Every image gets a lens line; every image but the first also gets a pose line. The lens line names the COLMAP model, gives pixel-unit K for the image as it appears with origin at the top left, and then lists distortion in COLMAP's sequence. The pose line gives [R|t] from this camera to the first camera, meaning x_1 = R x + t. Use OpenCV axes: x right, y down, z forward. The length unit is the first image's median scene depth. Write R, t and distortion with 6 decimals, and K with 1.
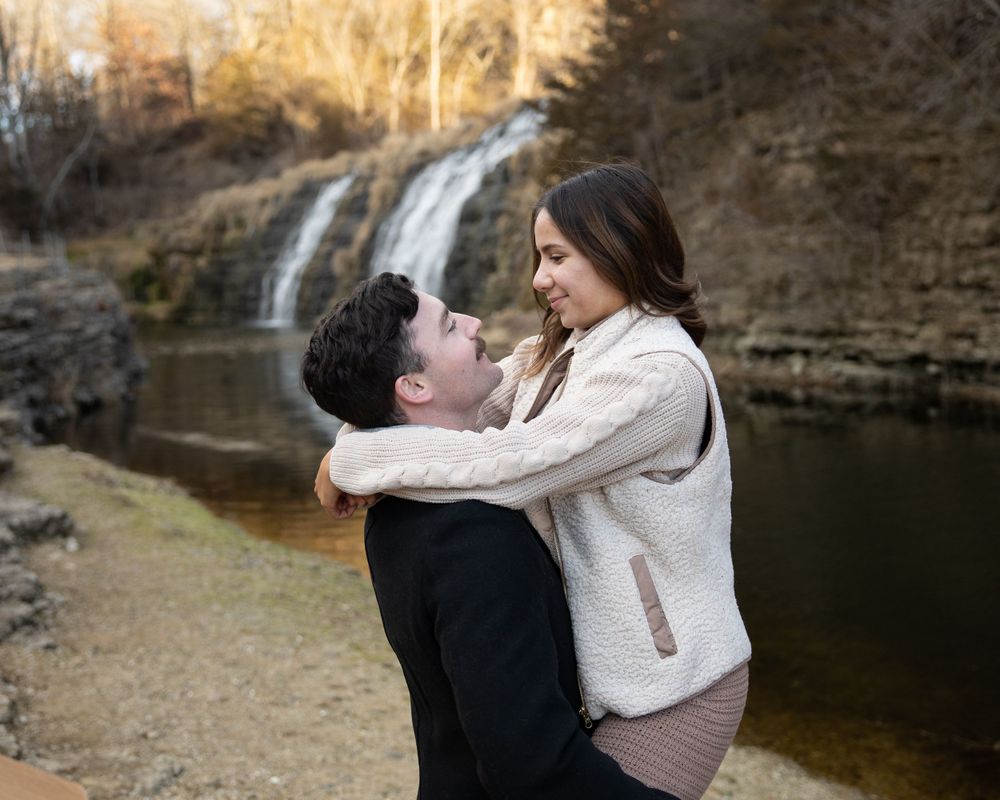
lens RADIAL K [[1094.0, 0, 497.8], [0, 1094.0, 401.6], [0, 0, 1]] dist [0.065322, 0.000000]
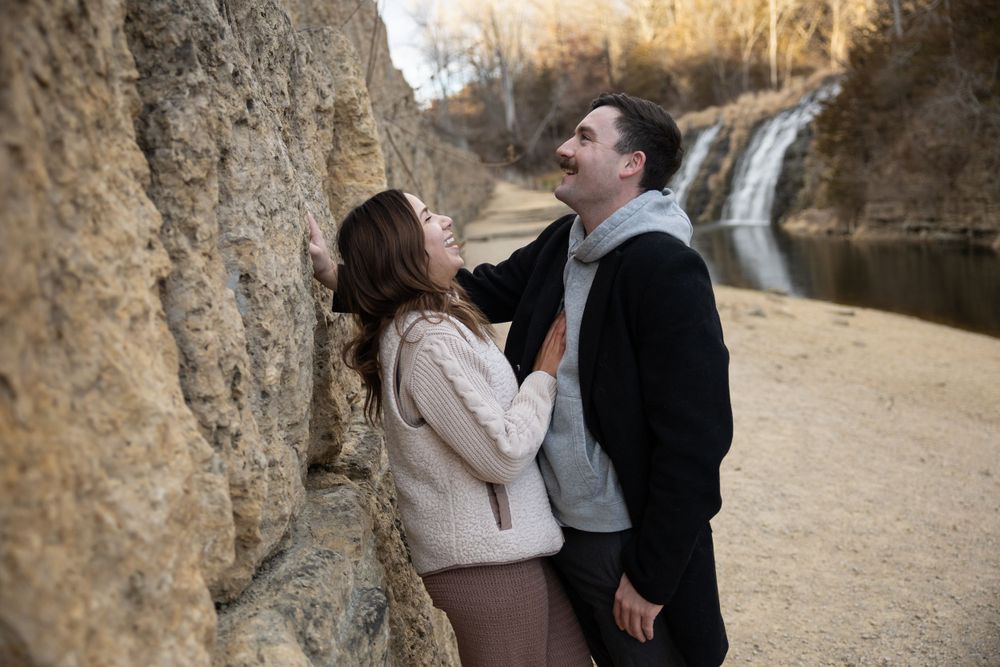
lens RADIAL K [[1011.5, 0, 497.0], [0, 1011.5, 331.2], [0, 0, 1]] dist [-0.014598, 0.000000]
pose [[0.942255, -0.008128, -0.334796, 0.058837], [0.023872, 0.998793, 0.042936, 0.025139], [0.334043, -0.048449, 0.941312, -0.563789]]
